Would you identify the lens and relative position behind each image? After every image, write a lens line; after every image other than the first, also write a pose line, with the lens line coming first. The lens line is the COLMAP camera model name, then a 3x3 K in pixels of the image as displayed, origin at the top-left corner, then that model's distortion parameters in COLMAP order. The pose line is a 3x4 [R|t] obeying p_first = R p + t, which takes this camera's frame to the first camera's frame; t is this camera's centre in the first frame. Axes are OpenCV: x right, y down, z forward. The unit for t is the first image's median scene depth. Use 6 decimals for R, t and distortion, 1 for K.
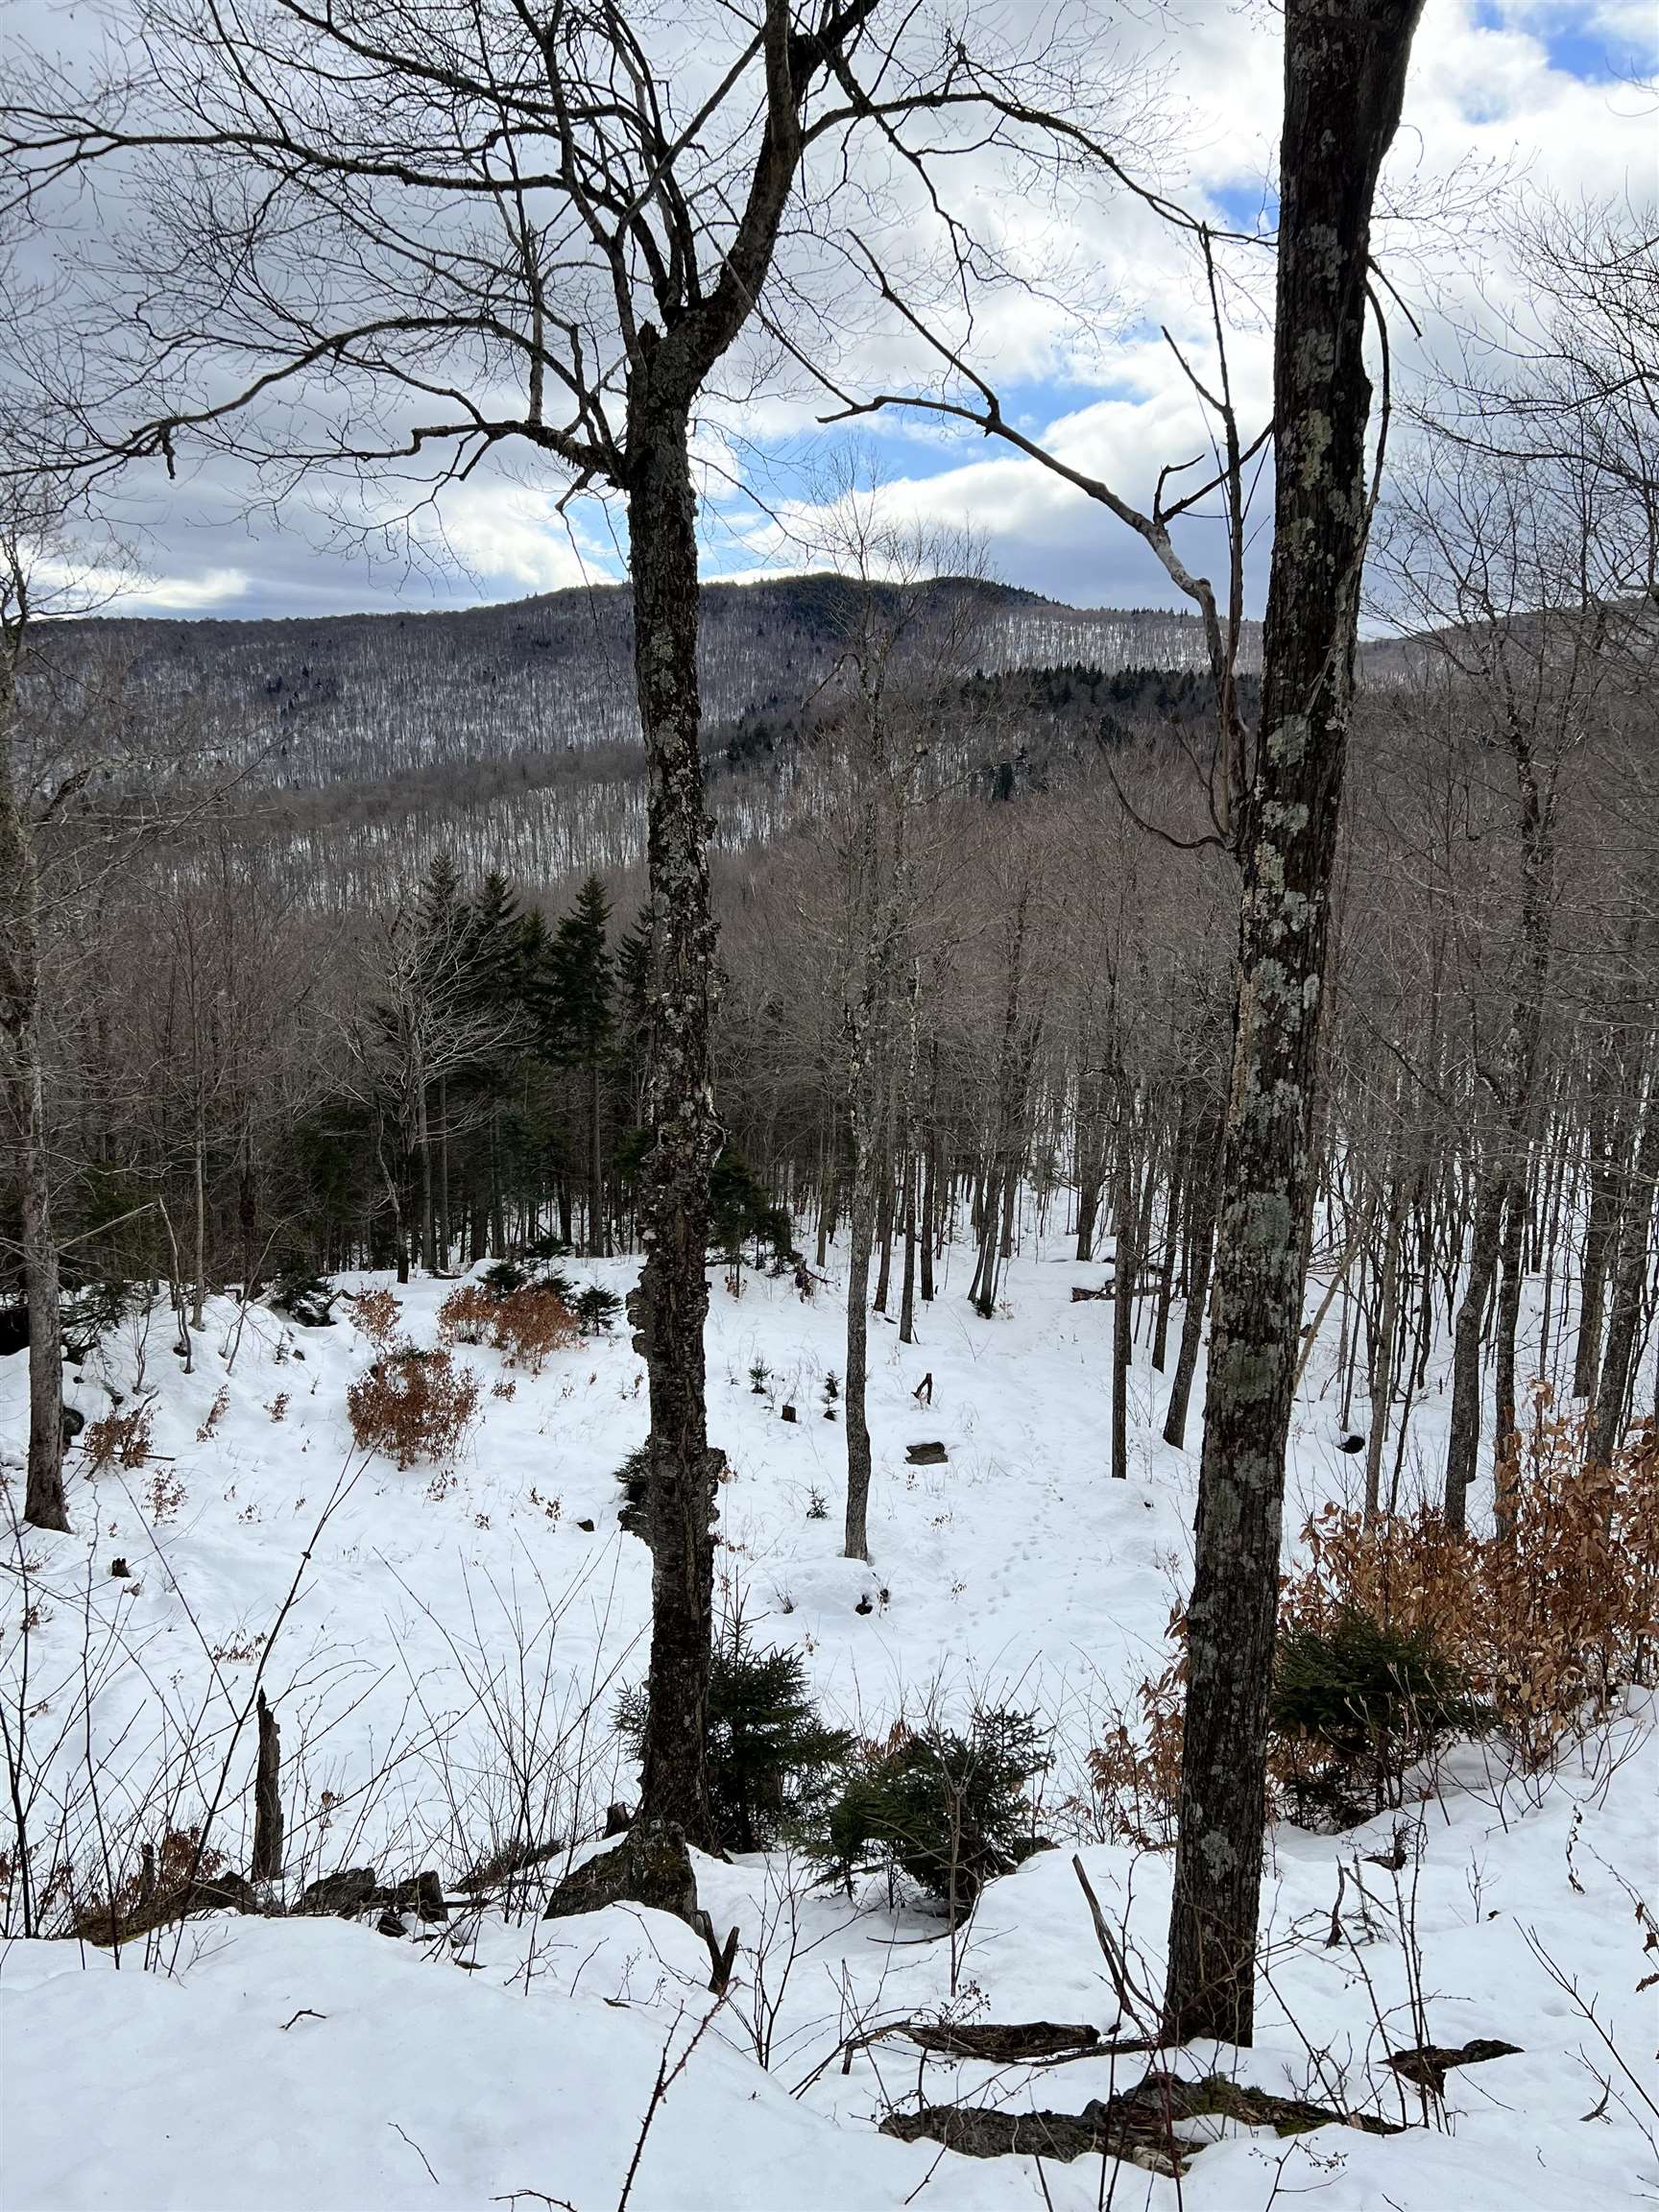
lens RADIAL K [[1654.9, 0, 830.8], [0, 1654.9, 1120.8], [0, 0, 1]] dist [0.000563, -0.015839]
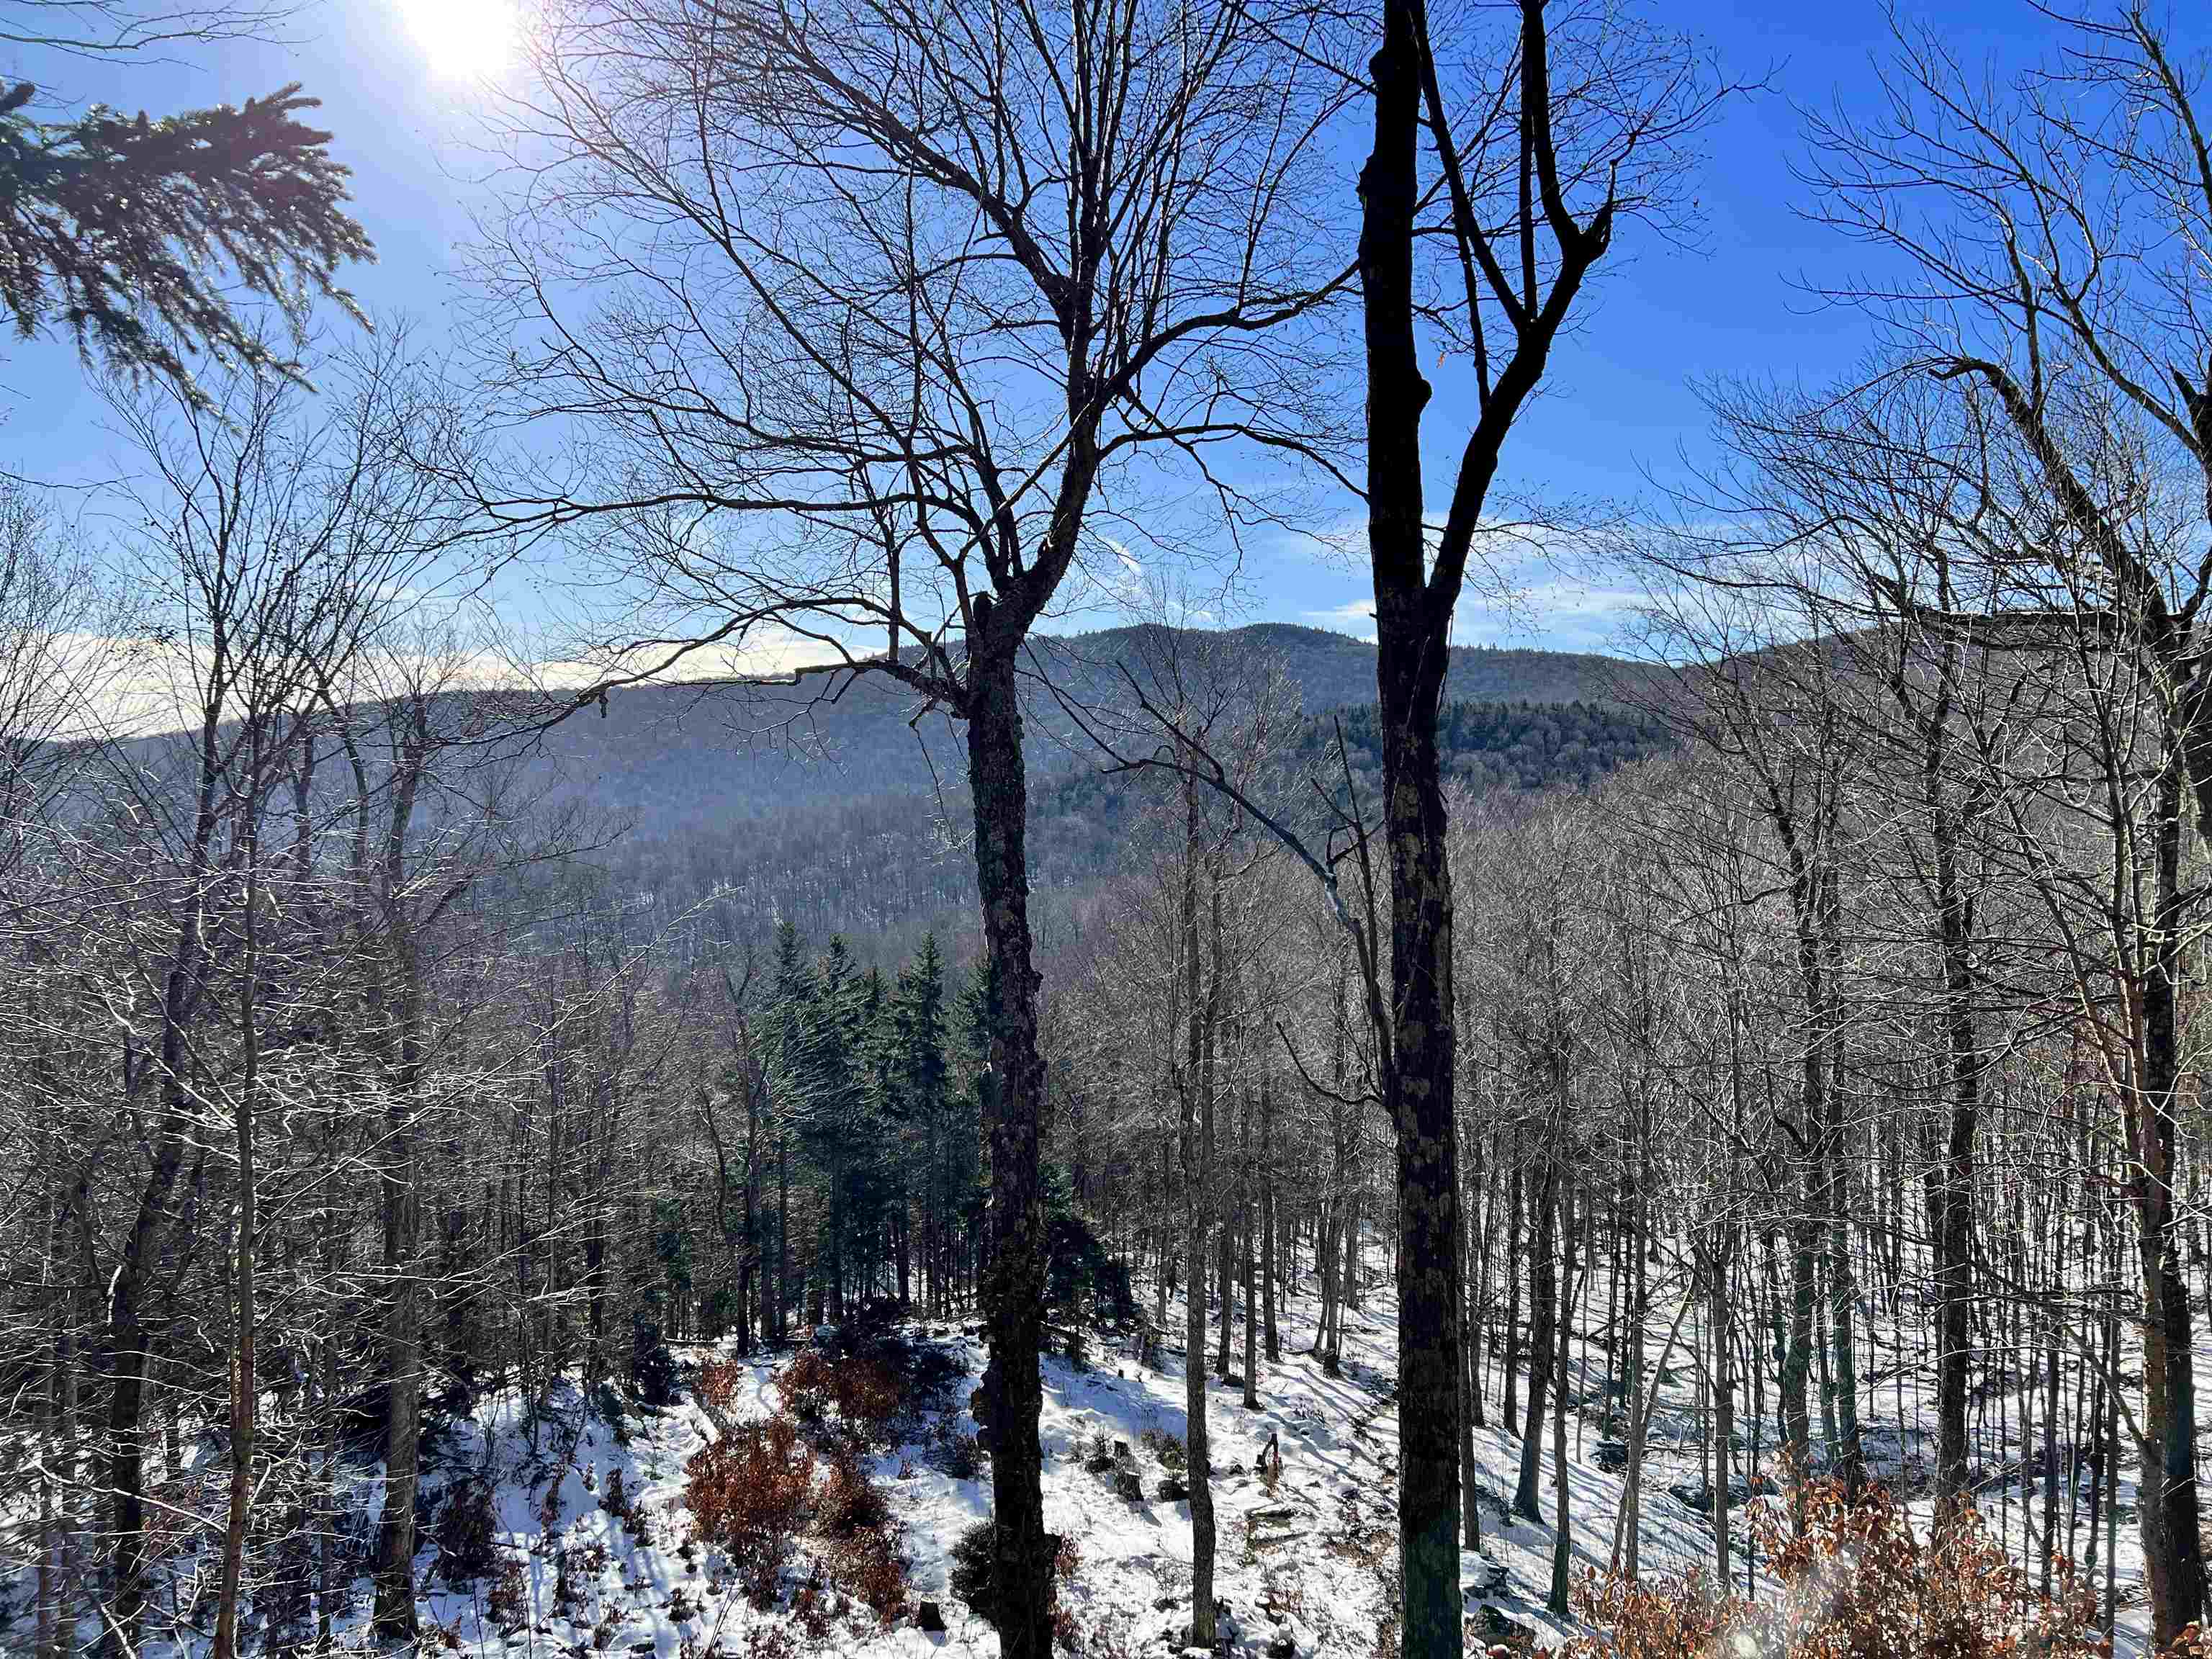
lens RADIAL K [[1654.9, 0, 1114.1], [0, 1654.9, 813.8], [0, 0, 1]] dist [0.000563, -0.015839]
pose [[0.999129, -0.031693, -0.027151, 0.021251], [0.025469, 0.978454, -0.204886, -0.048762], [0.033060, 0.204016, 0.978409, -0.214870]]
